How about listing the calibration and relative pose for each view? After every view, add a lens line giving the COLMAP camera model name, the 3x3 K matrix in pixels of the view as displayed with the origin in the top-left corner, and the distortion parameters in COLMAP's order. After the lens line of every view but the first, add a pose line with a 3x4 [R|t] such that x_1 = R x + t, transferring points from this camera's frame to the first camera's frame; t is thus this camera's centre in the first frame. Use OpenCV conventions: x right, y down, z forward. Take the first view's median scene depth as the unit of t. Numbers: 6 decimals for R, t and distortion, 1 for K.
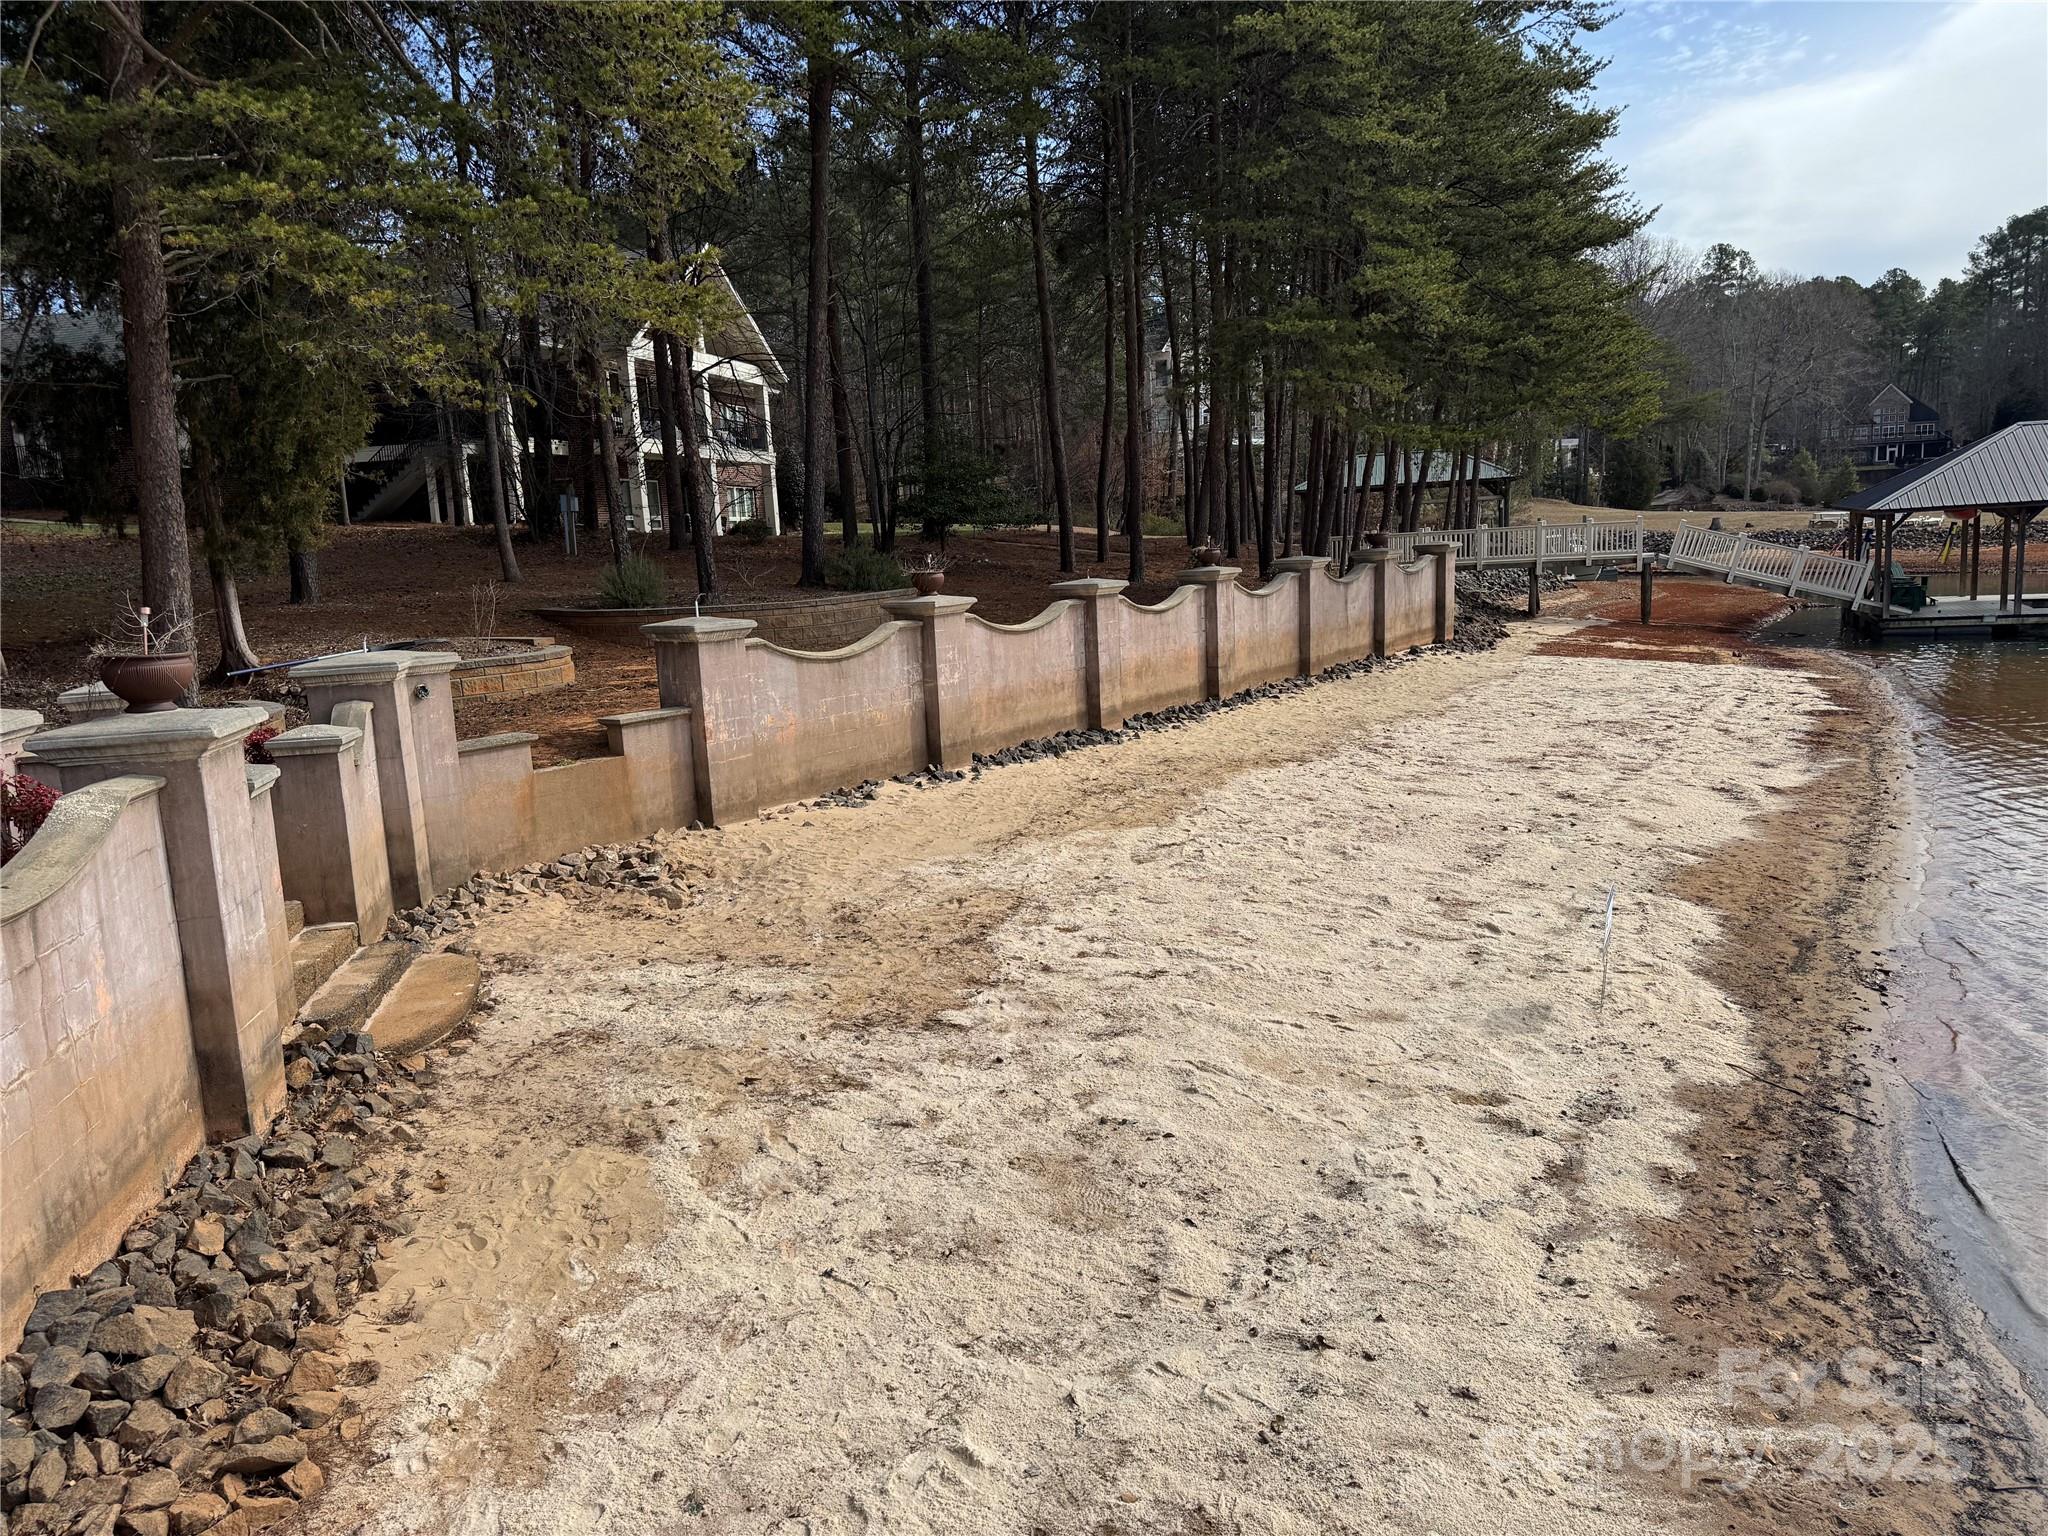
lens RADIAL K [[1431.1, 0, 1013.5], [0, 1431.1, 766.4], [0, 0, 1]] dist [0.091931, -0.125747]
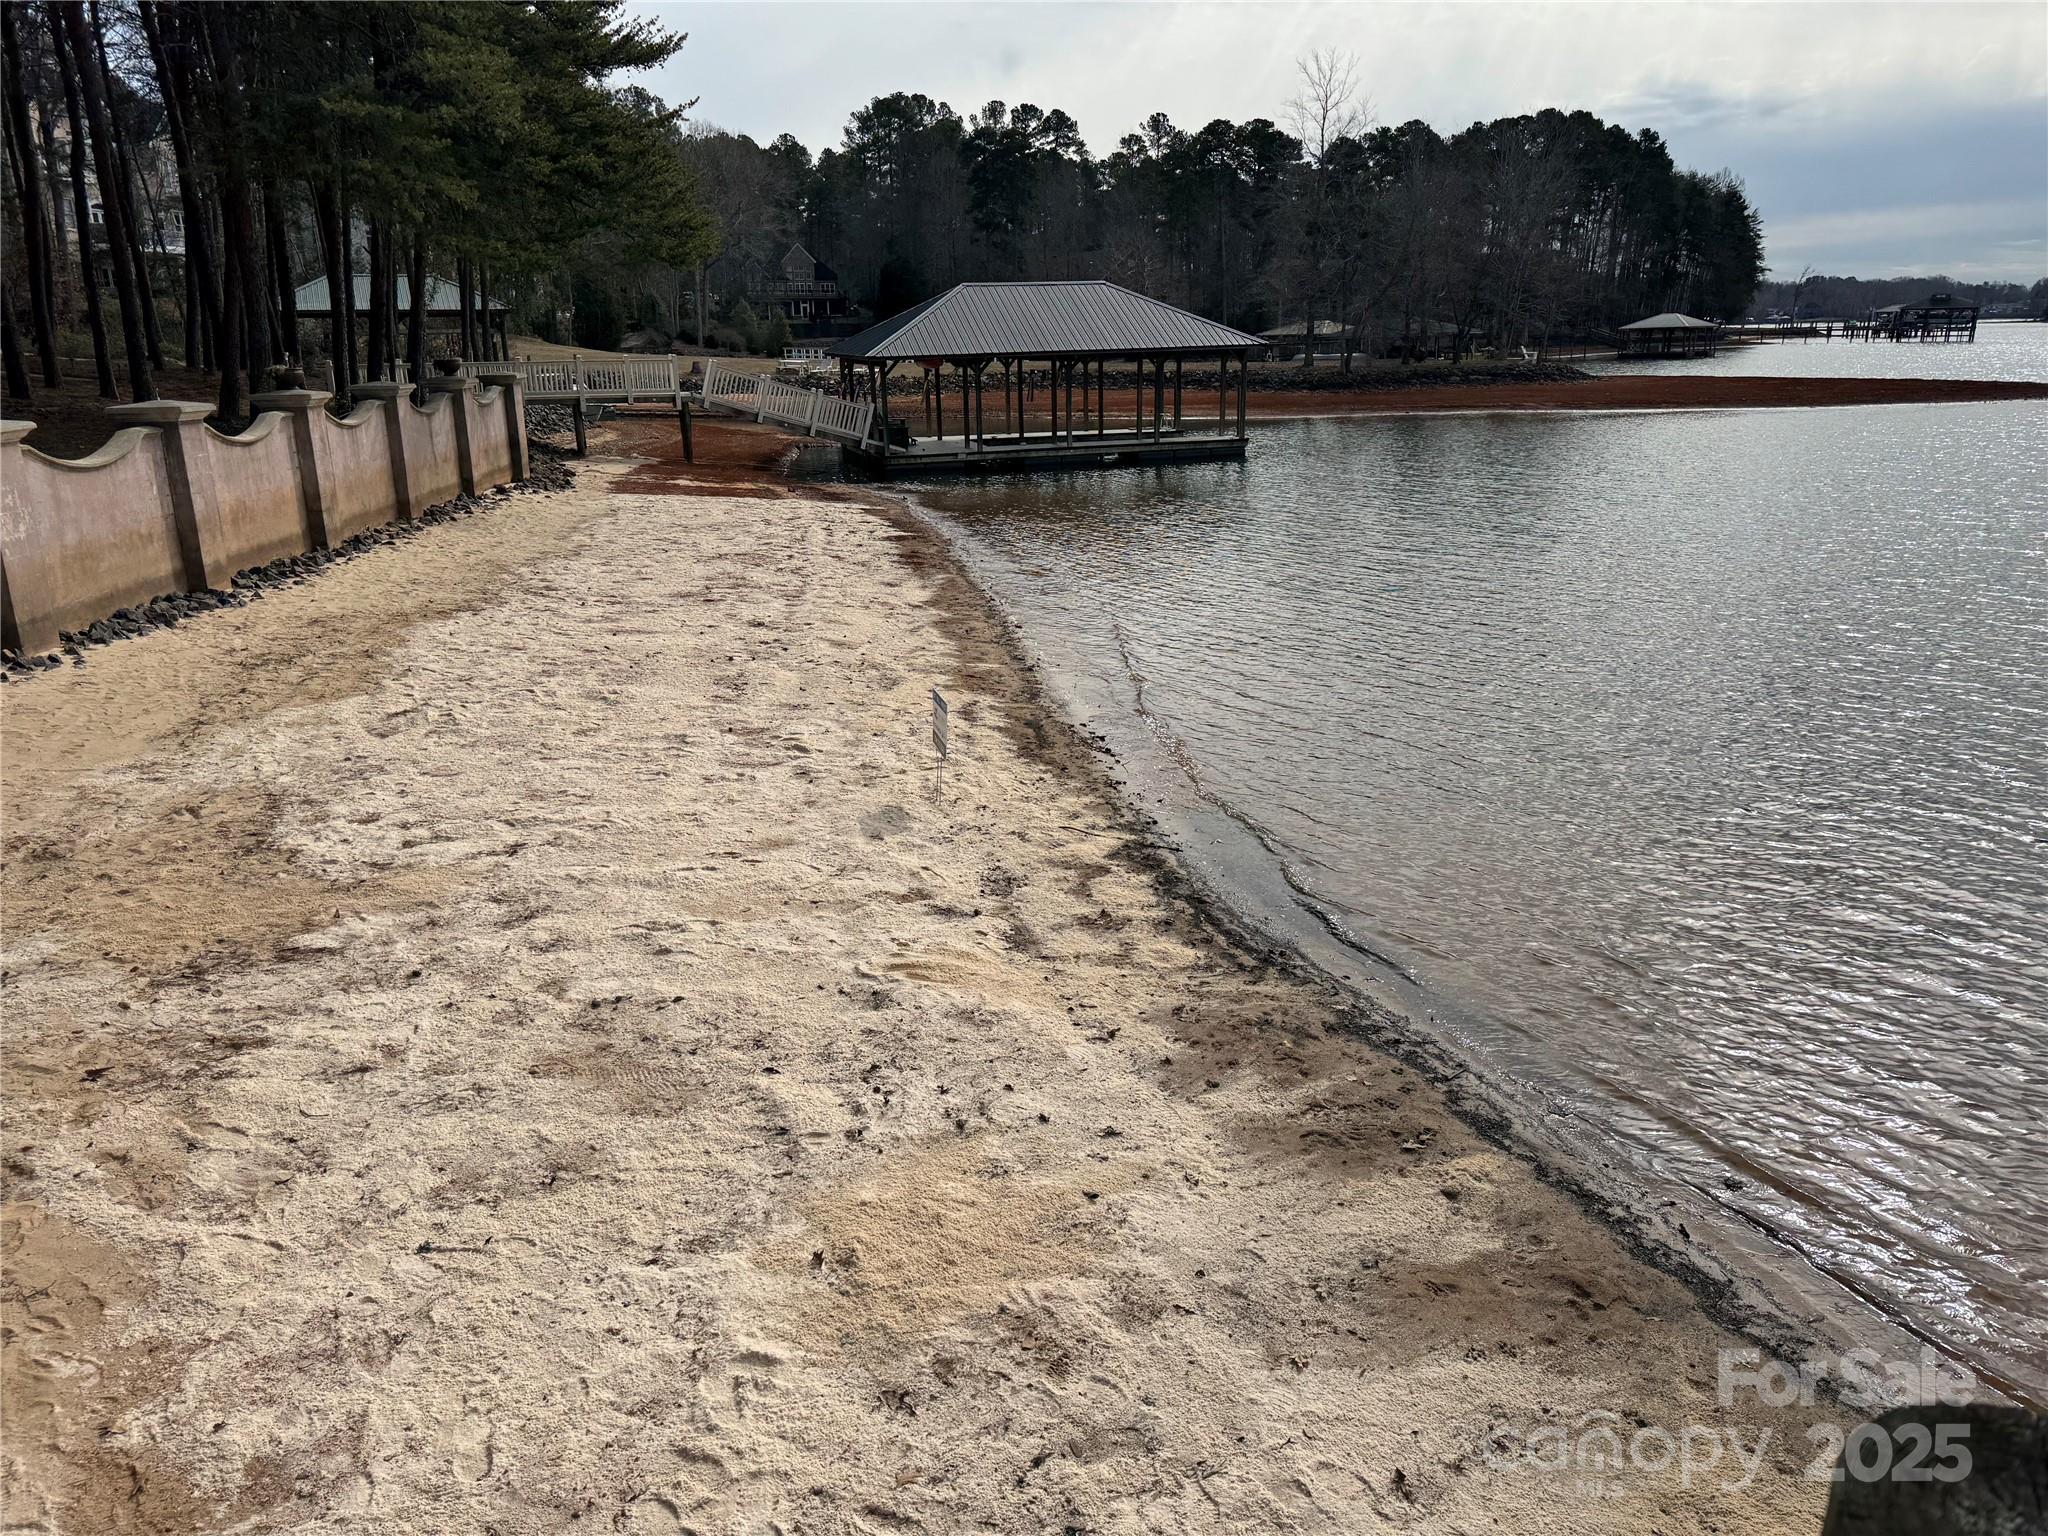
lens RADIAL K [[1442.9, 0, 1024.0], [0, 1442.9, 768.0], [0, 0, 1]] dist [0.134182, -0.210851]
pose [[0.769321, -0.143866, 0.622453, -0.103084], [0.079428, 0.988294, 0.130253, 0.001417], [-0.633906, -0.050766, 0.771742, 0.050355]]
